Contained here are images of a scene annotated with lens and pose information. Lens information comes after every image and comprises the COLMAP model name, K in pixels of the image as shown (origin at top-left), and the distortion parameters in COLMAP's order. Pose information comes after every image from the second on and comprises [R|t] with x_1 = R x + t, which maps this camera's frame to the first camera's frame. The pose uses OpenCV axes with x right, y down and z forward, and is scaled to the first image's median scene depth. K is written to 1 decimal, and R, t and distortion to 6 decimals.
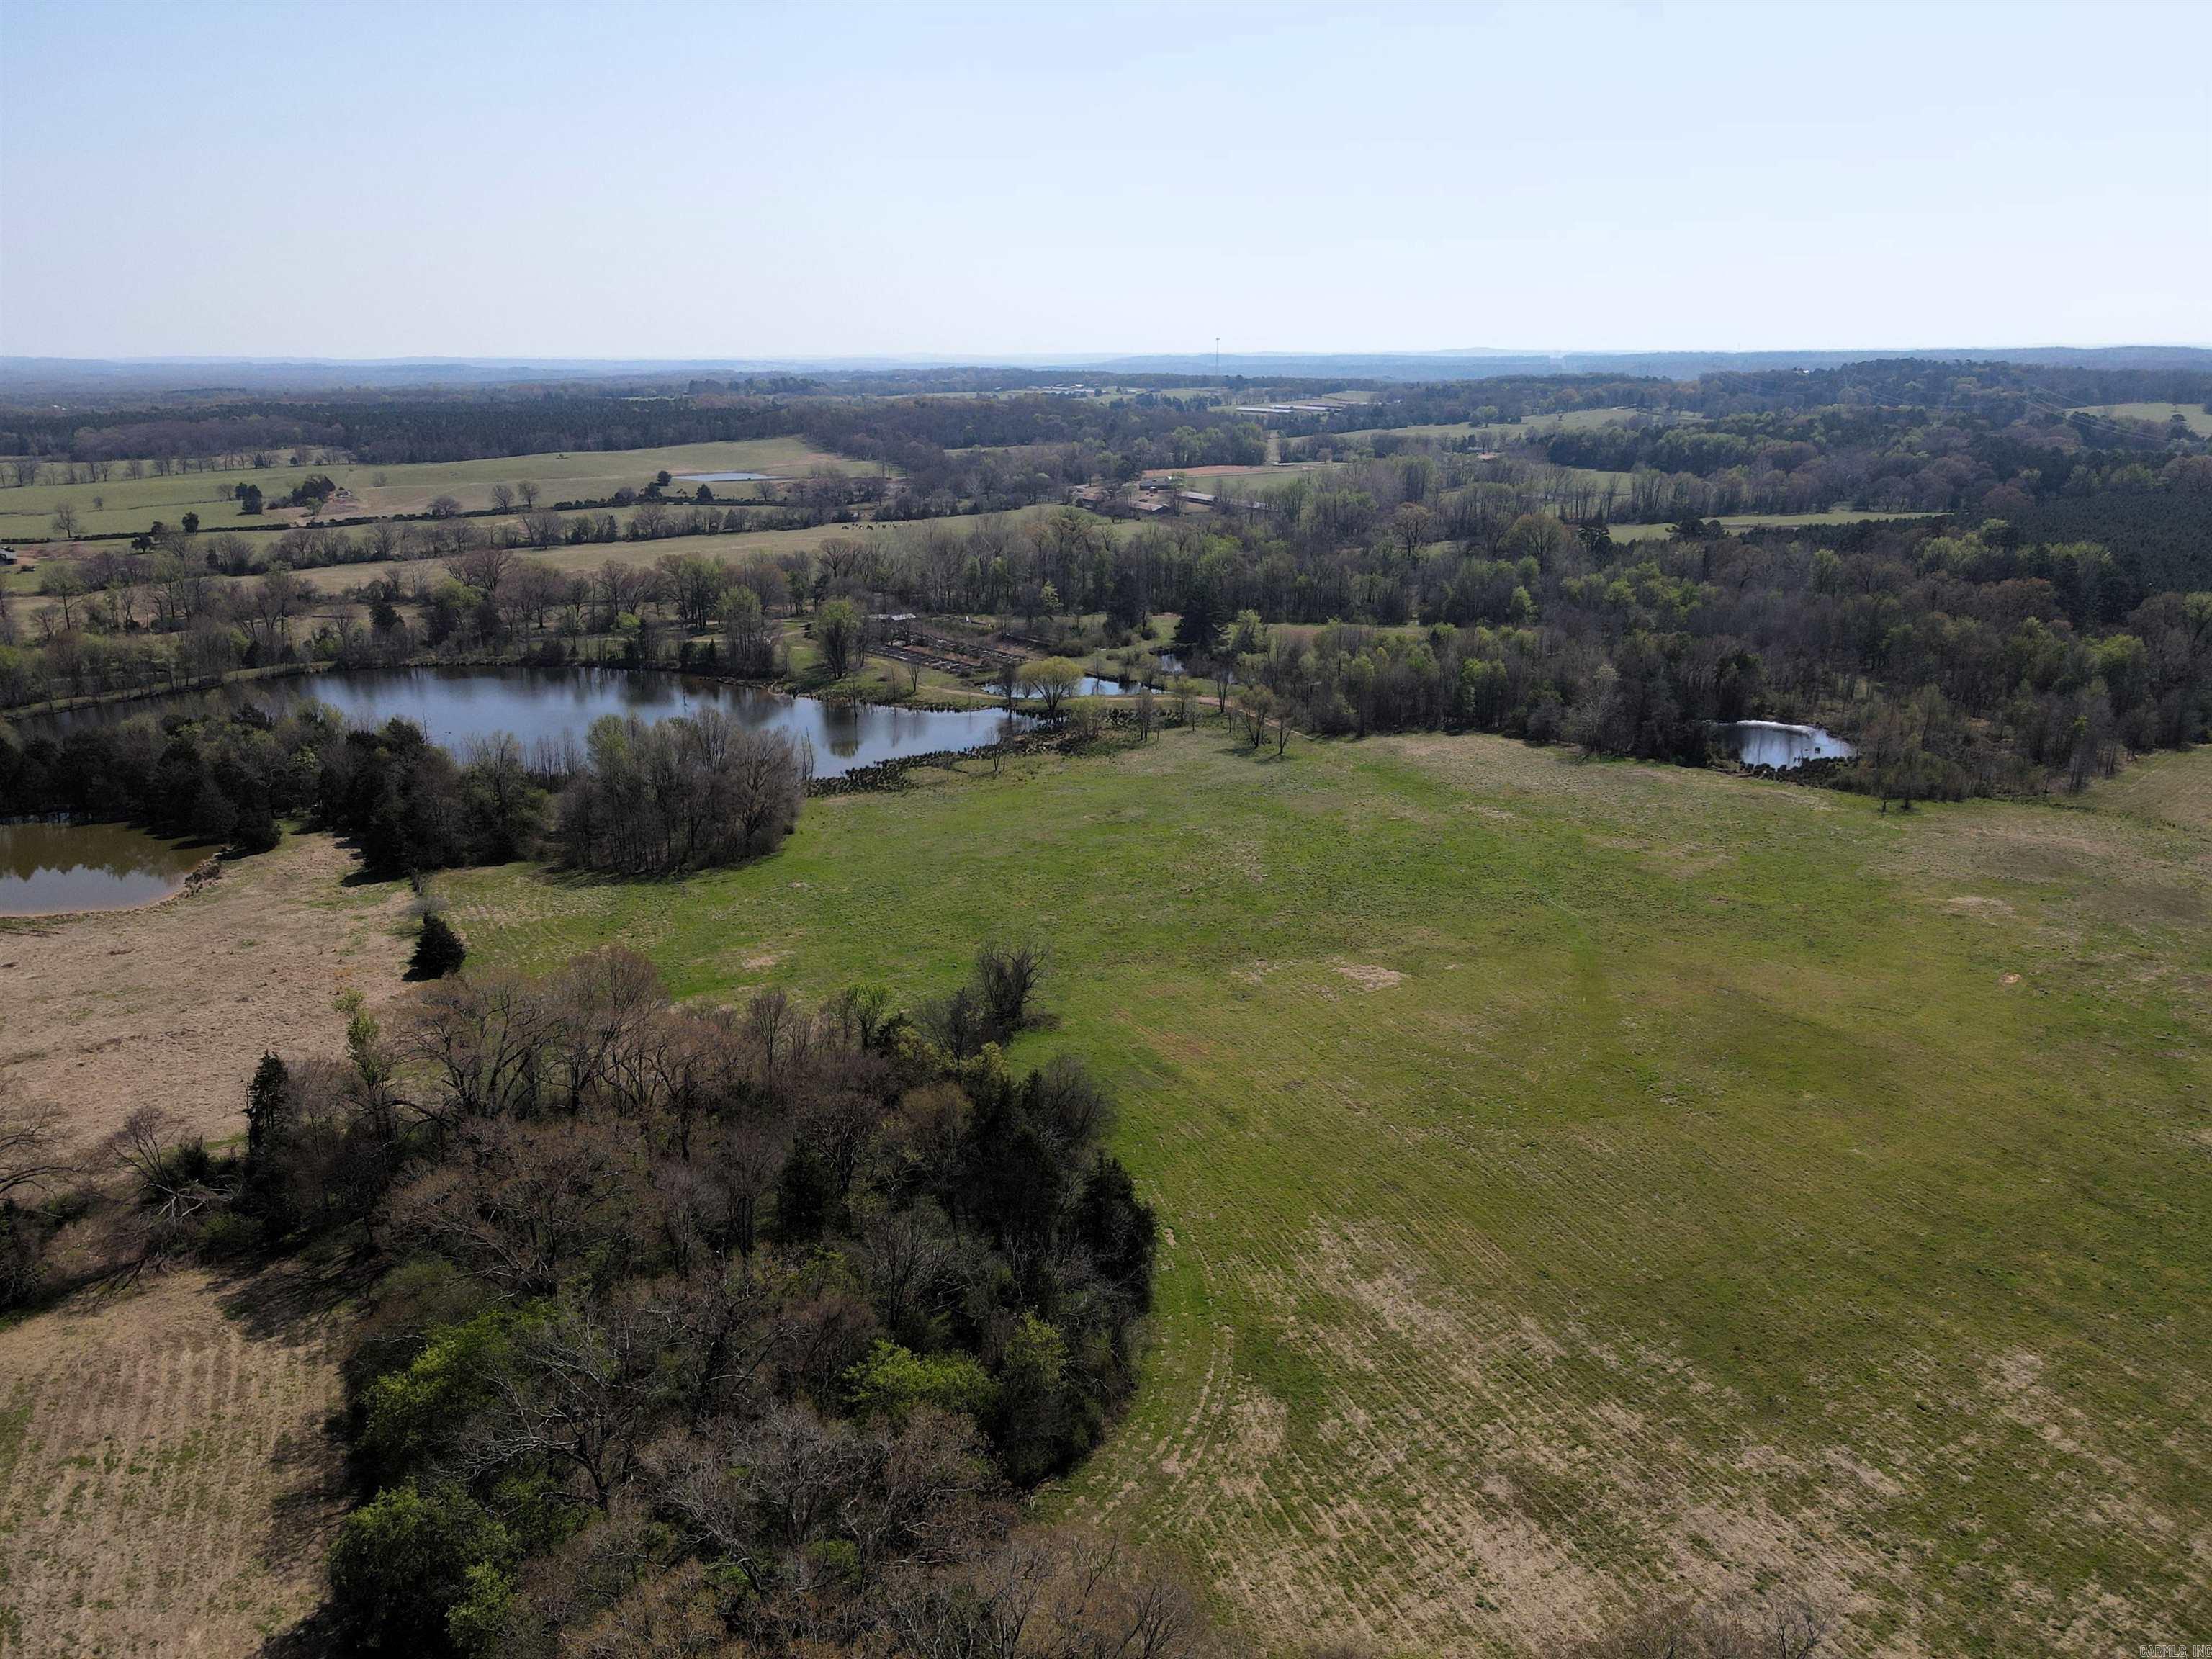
lens RADIAL K [[1615.2, 0, 1103.0], [0, 1615.2, 834.9], [0, 0, 1]] dist [-0.000799, 0.030534]
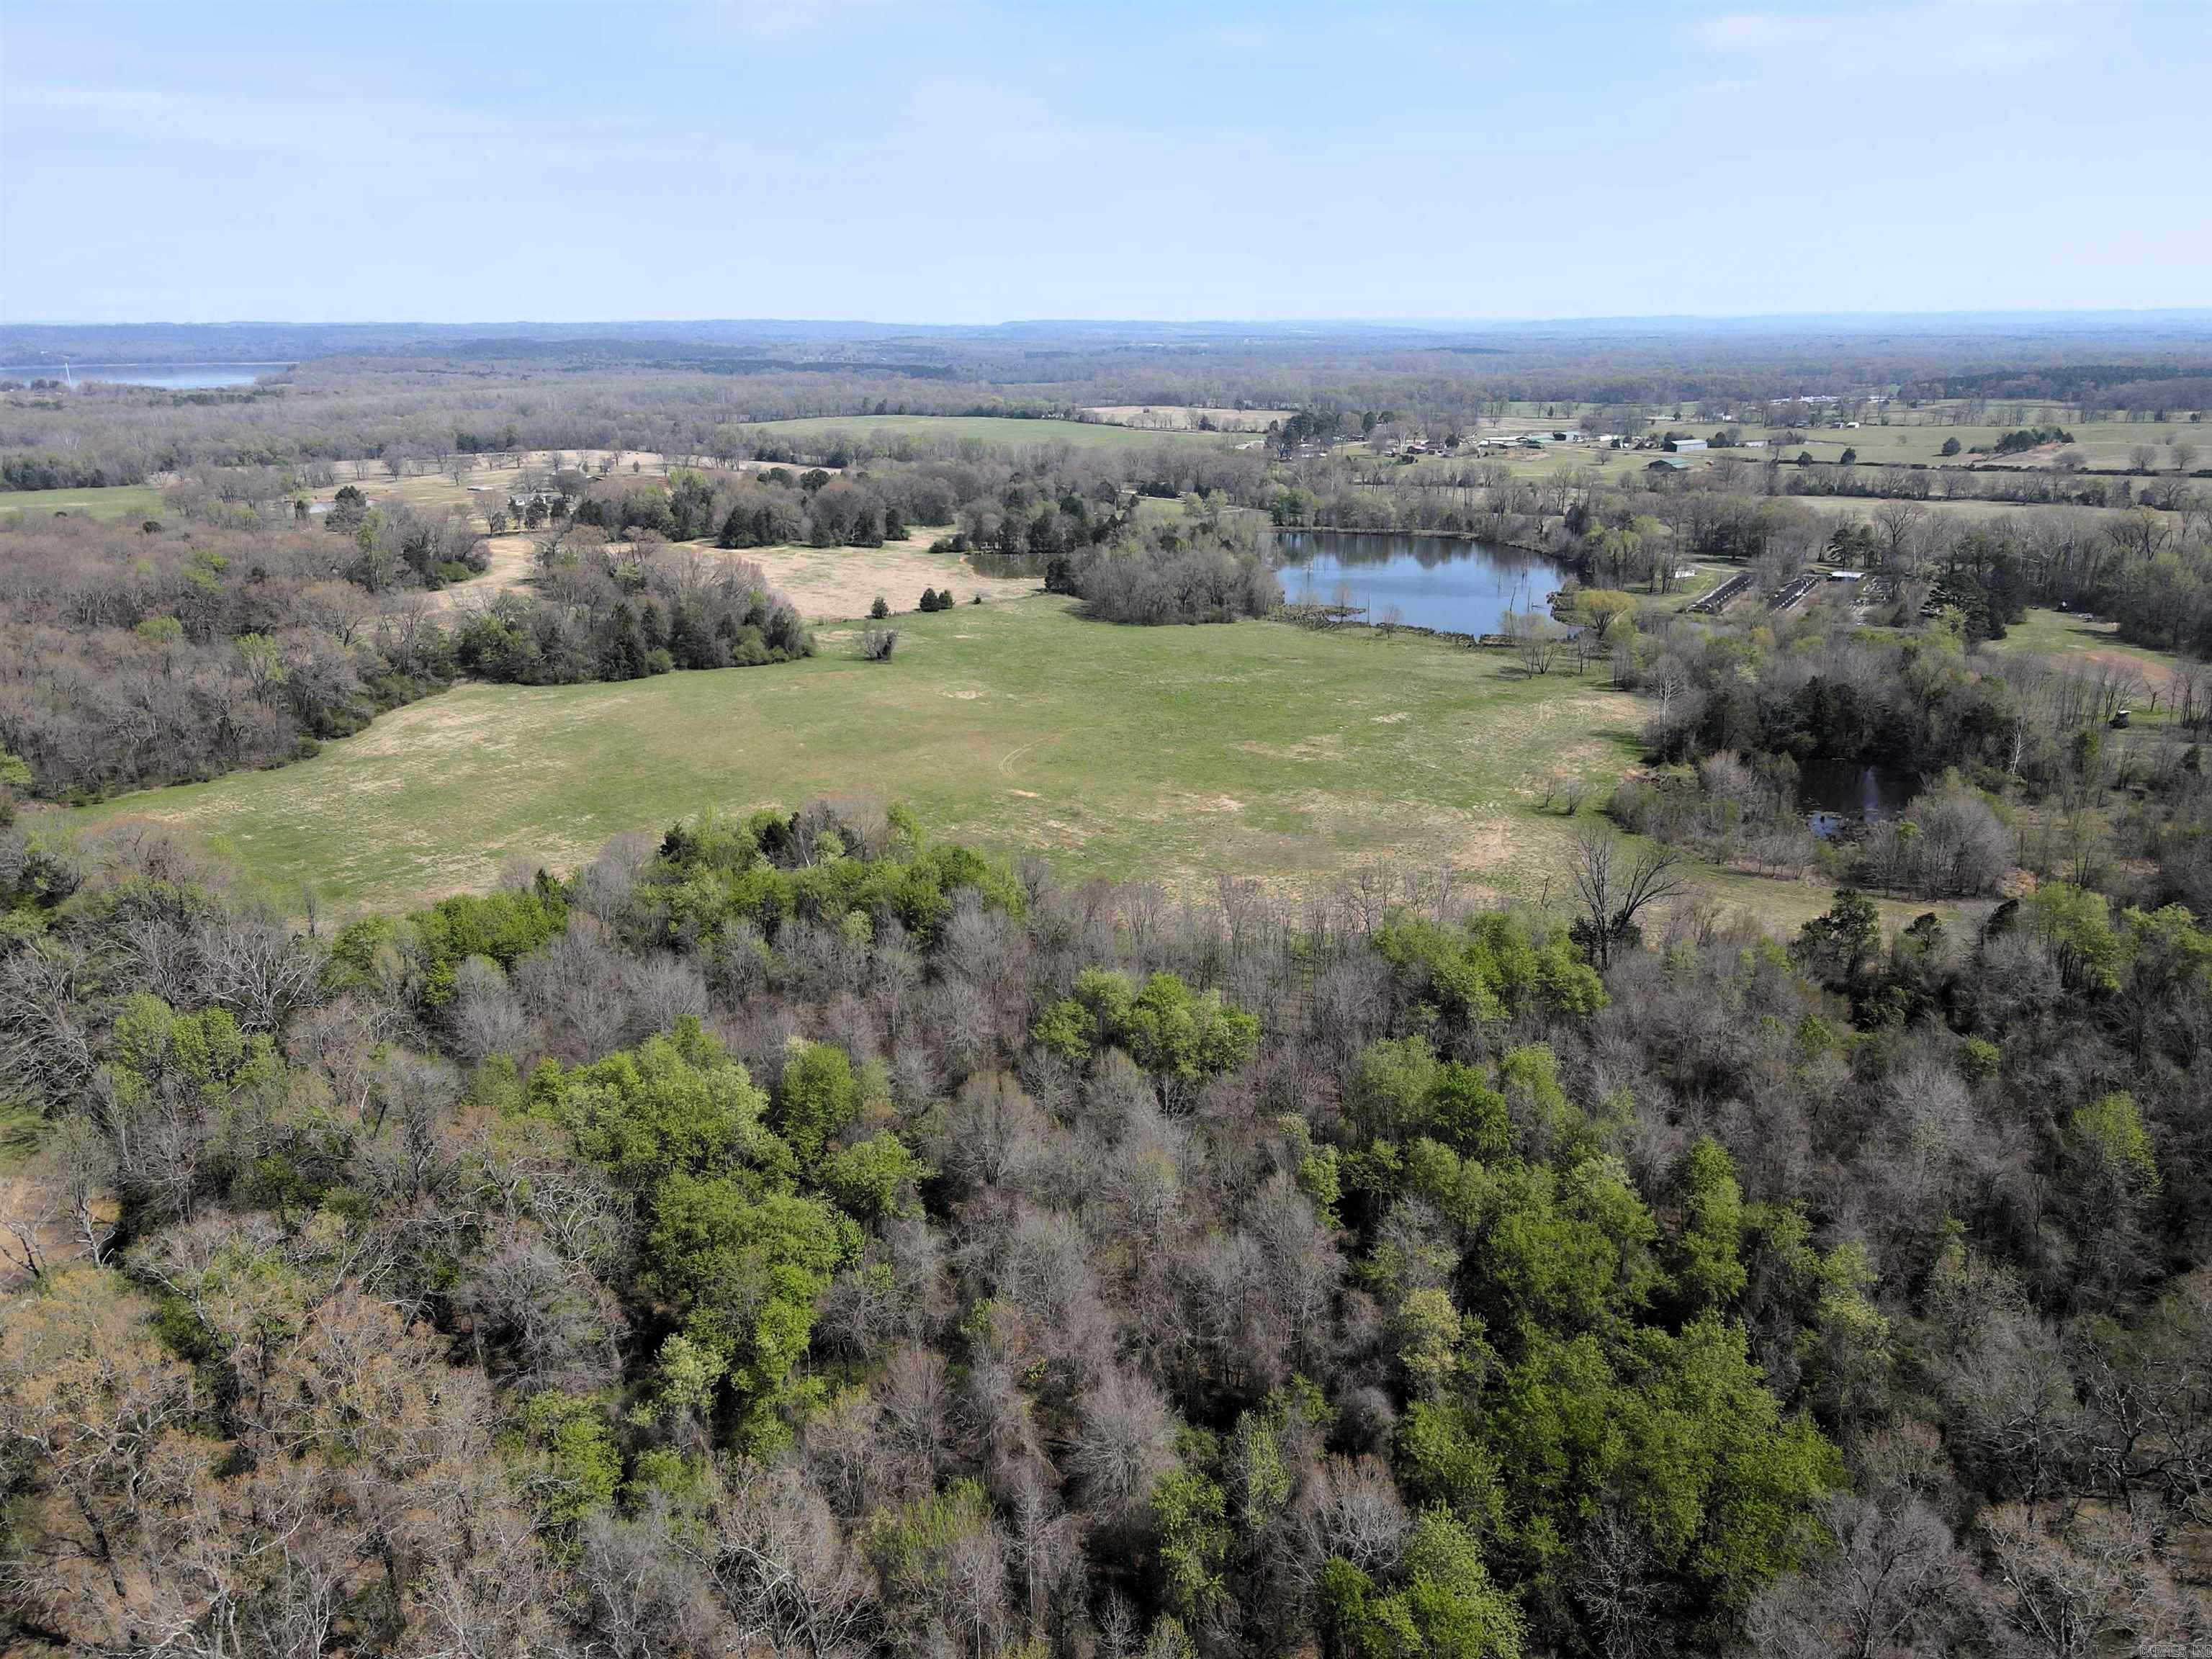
lens RADIAL K [[1619.3, 0, 1098.8], [0, 1619.3, 833.1], [0, 0, 1]] dist [0.003453, 0.017178]
pose [[0.234900, 0.296468, -0.925704, 0.794279], [-0.271554, 0.934448, 0.230361, -0.090843], [0.933317, 0.197267, 0.300009, 0.275977]]
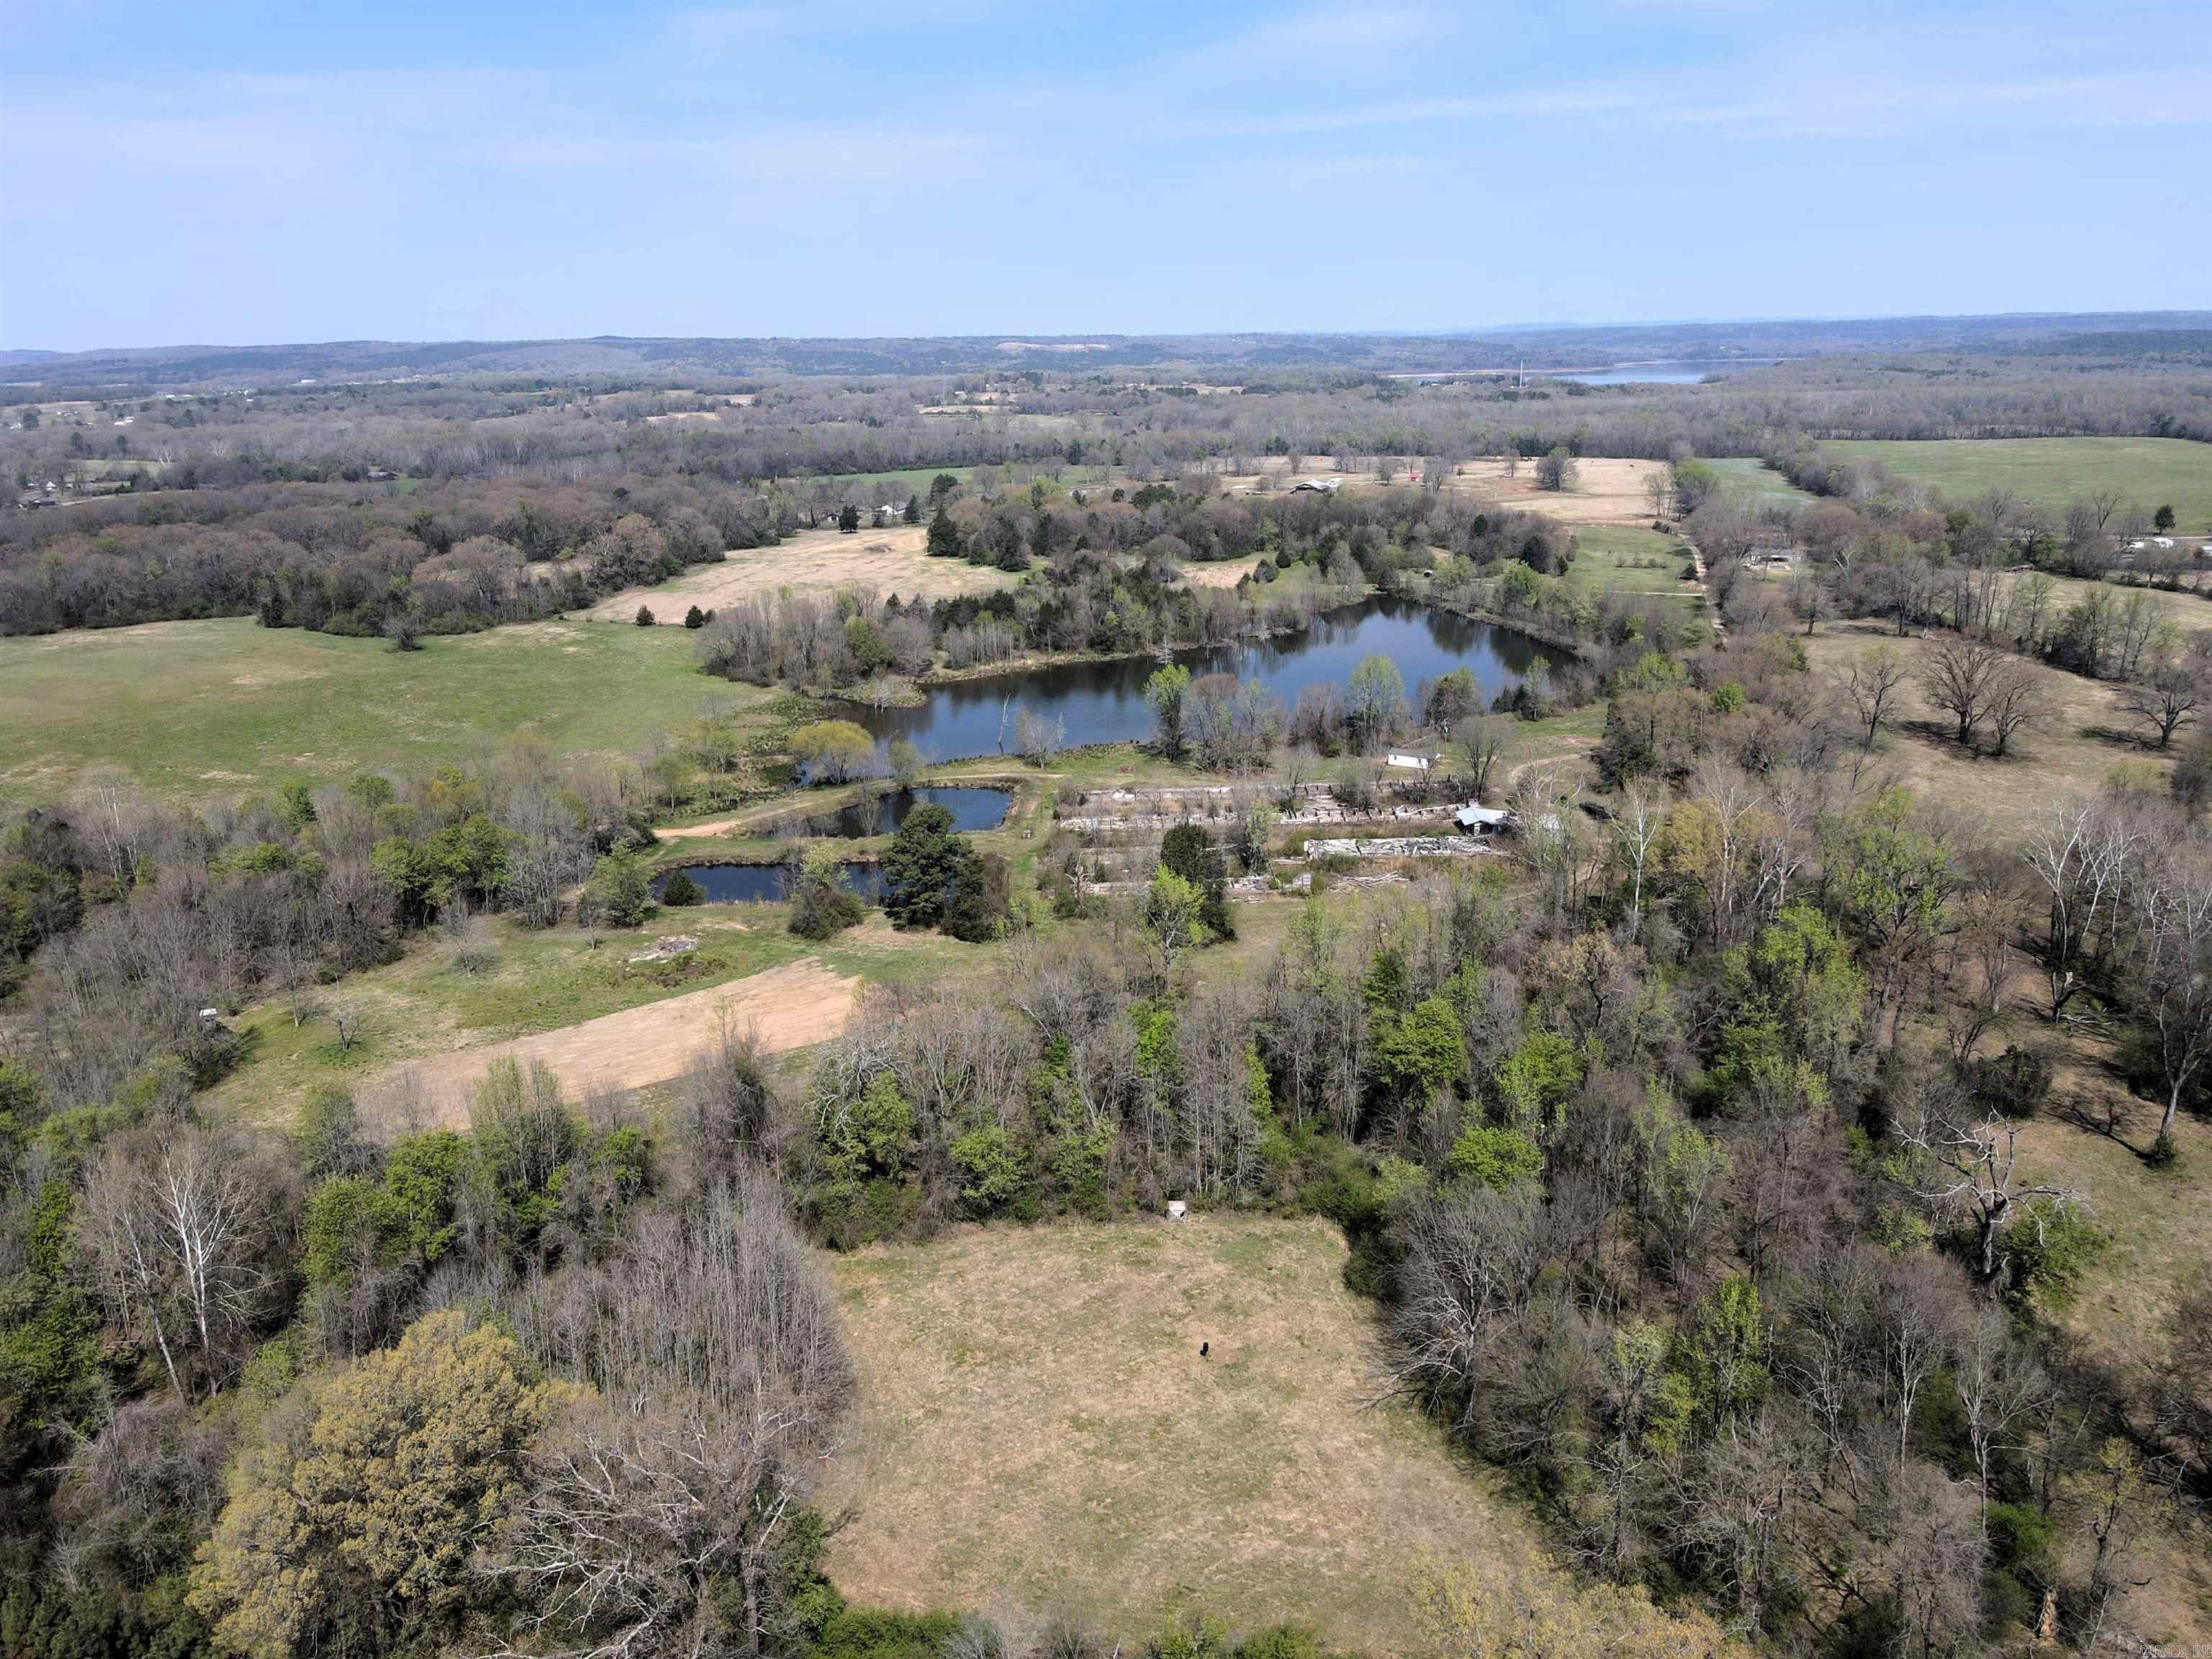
lens RADIAL K [[1626.0, 0, 1103.3], [0, 1626.0, 827.5], [0, 0, 1]] dist [0.004962, 0.015825]
pose [[-0.704166, 0.222208, -0.674369, 0.344901], [-0.183570, 0.860504, 0.475221, -0.381641], [0.685895, 0.458428, -0.565147, 1.251068]]
